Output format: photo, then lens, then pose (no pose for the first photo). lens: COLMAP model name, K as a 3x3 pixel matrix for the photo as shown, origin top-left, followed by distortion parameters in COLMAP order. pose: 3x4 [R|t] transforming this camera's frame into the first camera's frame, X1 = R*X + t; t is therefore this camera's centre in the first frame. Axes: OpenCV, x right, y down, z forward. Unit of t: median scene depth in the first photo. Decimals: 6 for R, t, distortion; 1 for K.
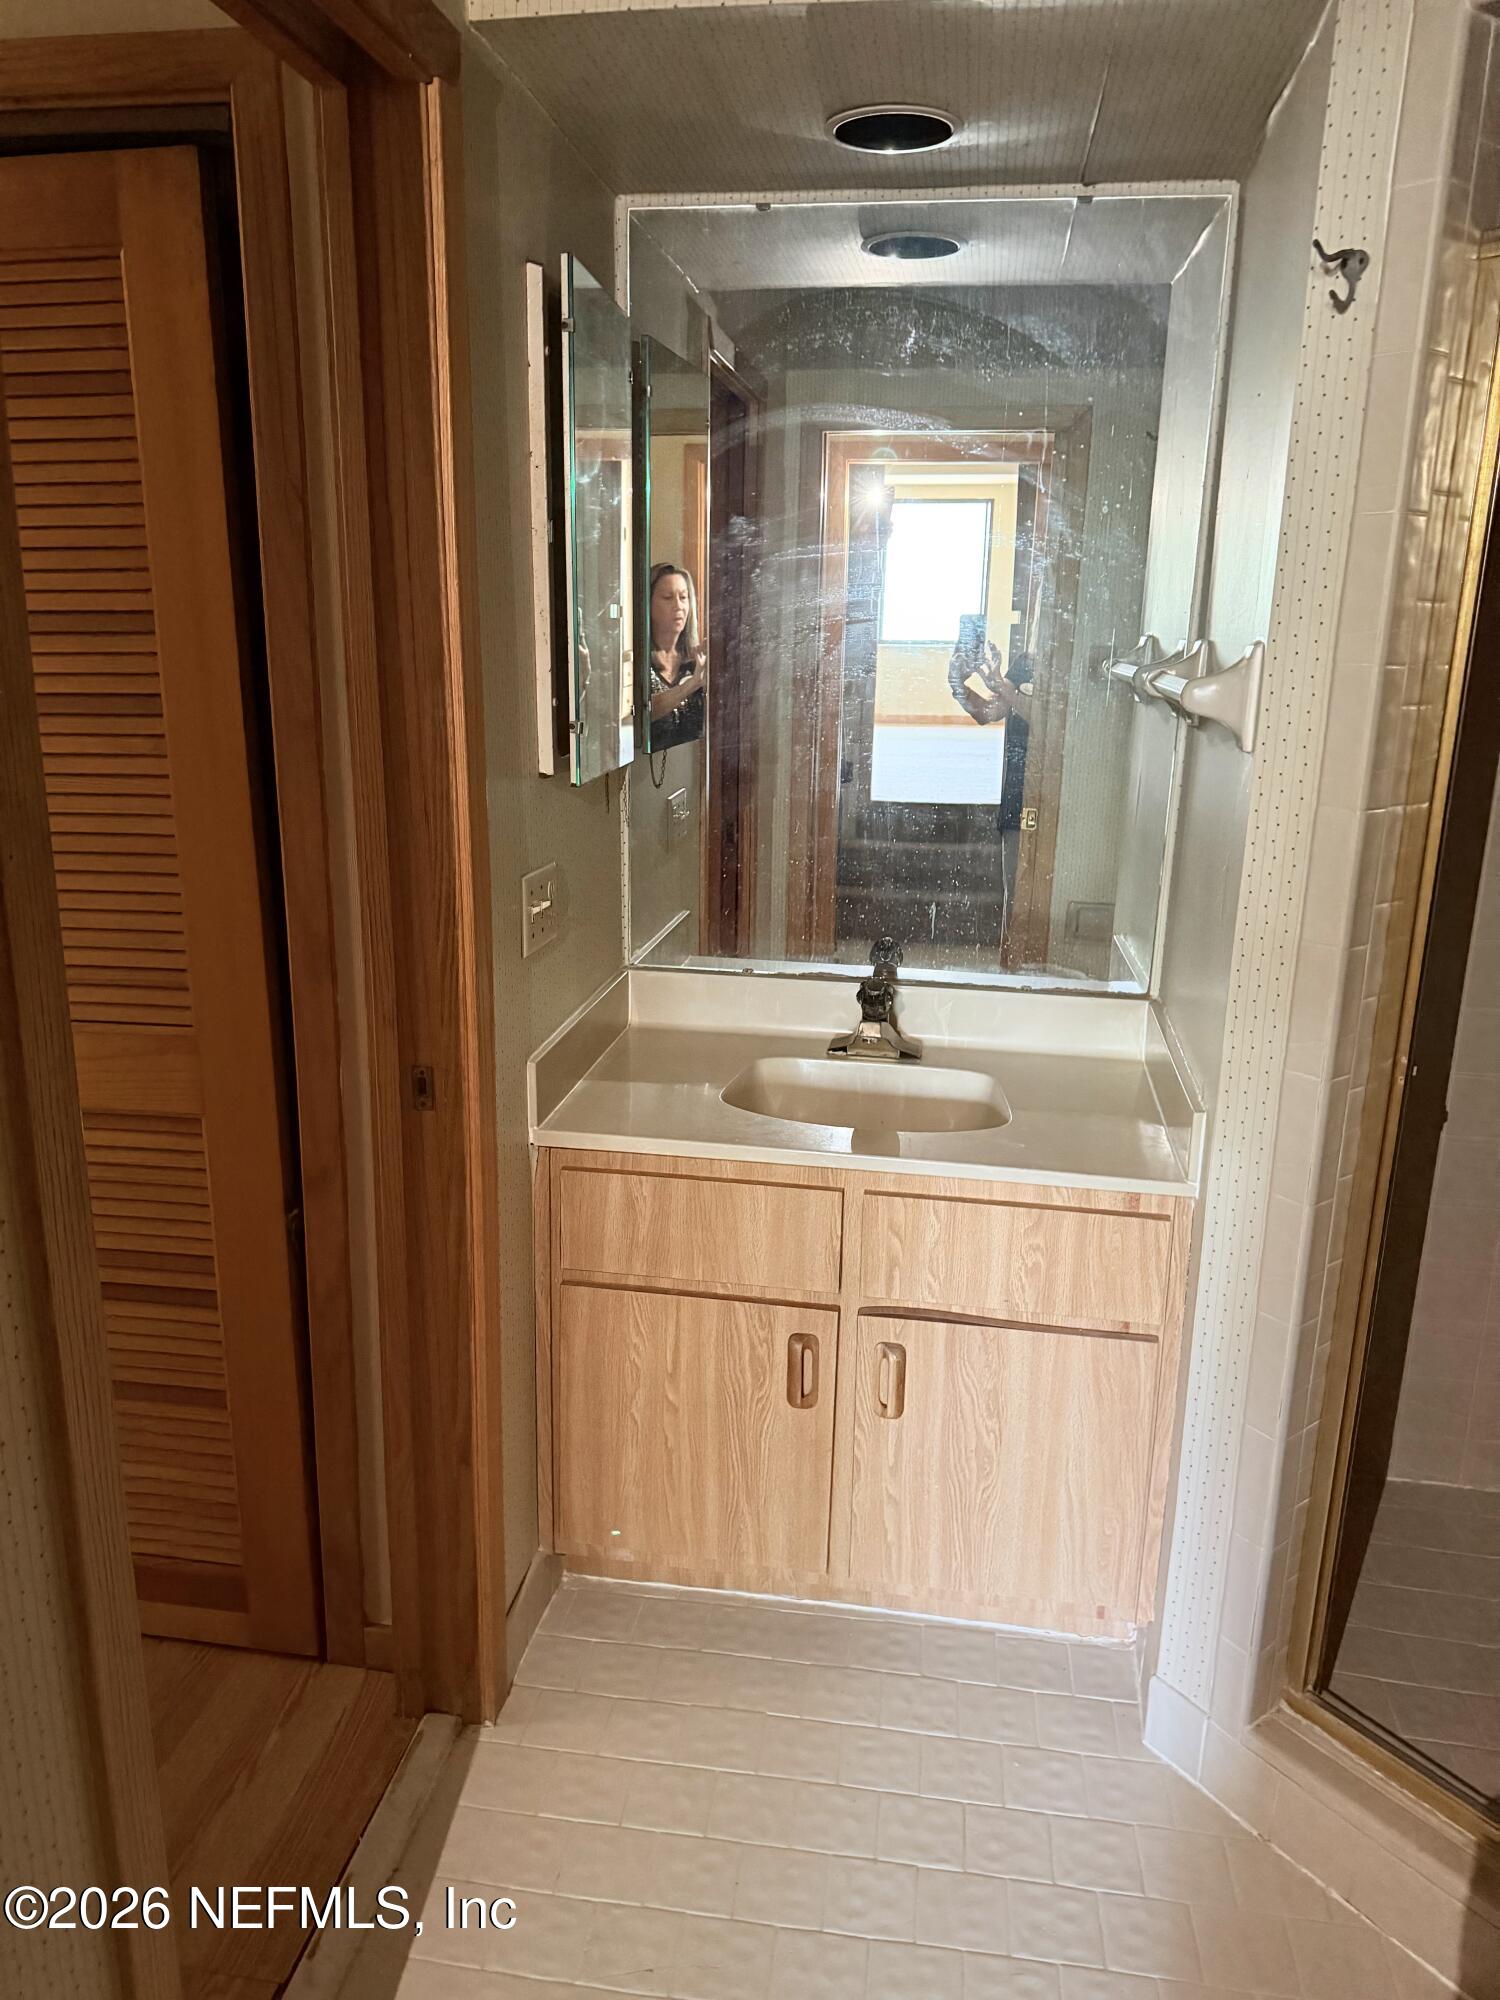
lens RADIAL K [[1407.5, 0, 750.0], [0, 1407.5, 1000.0], [0, 0, 1]] dist [0.046813, -0.060620]
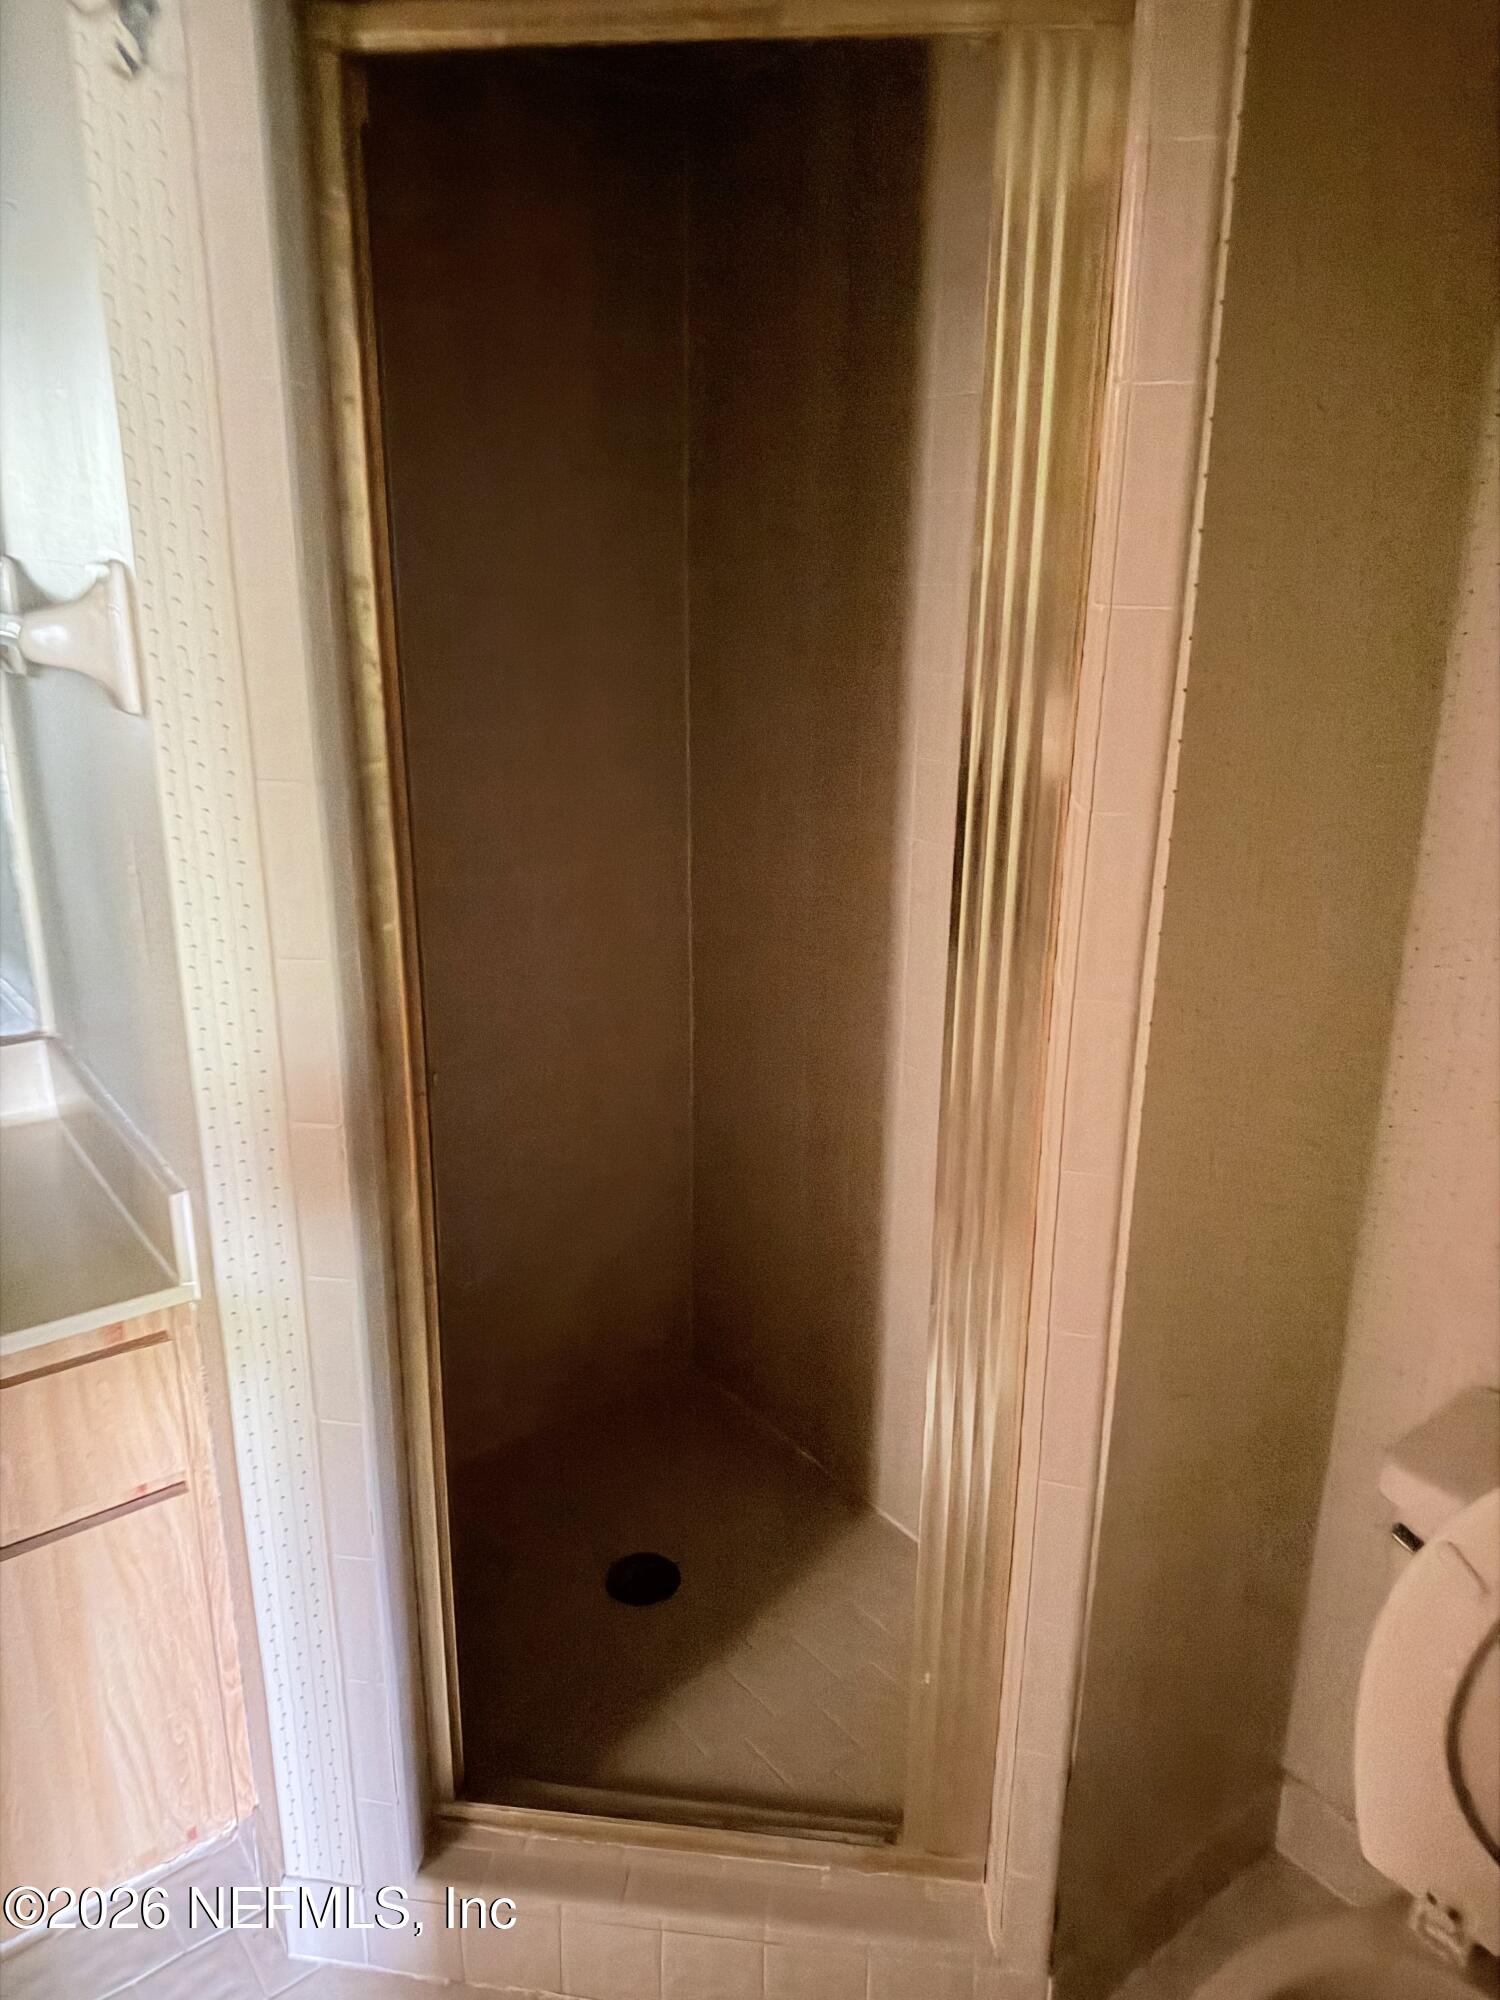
lens RADIAL K [[1407.5, 0, 750.0], [0, 1407.5, 1000.0], [0, 0, 1]] dist [0.046813, -0.060620]
pose [[0.687861, -0.233793, 0.687159, 0.032637], [0.186196, 0.971863, 0.144271, -0.069712], [-0.701554, 0.028708, 0.712038, 0.237323]]
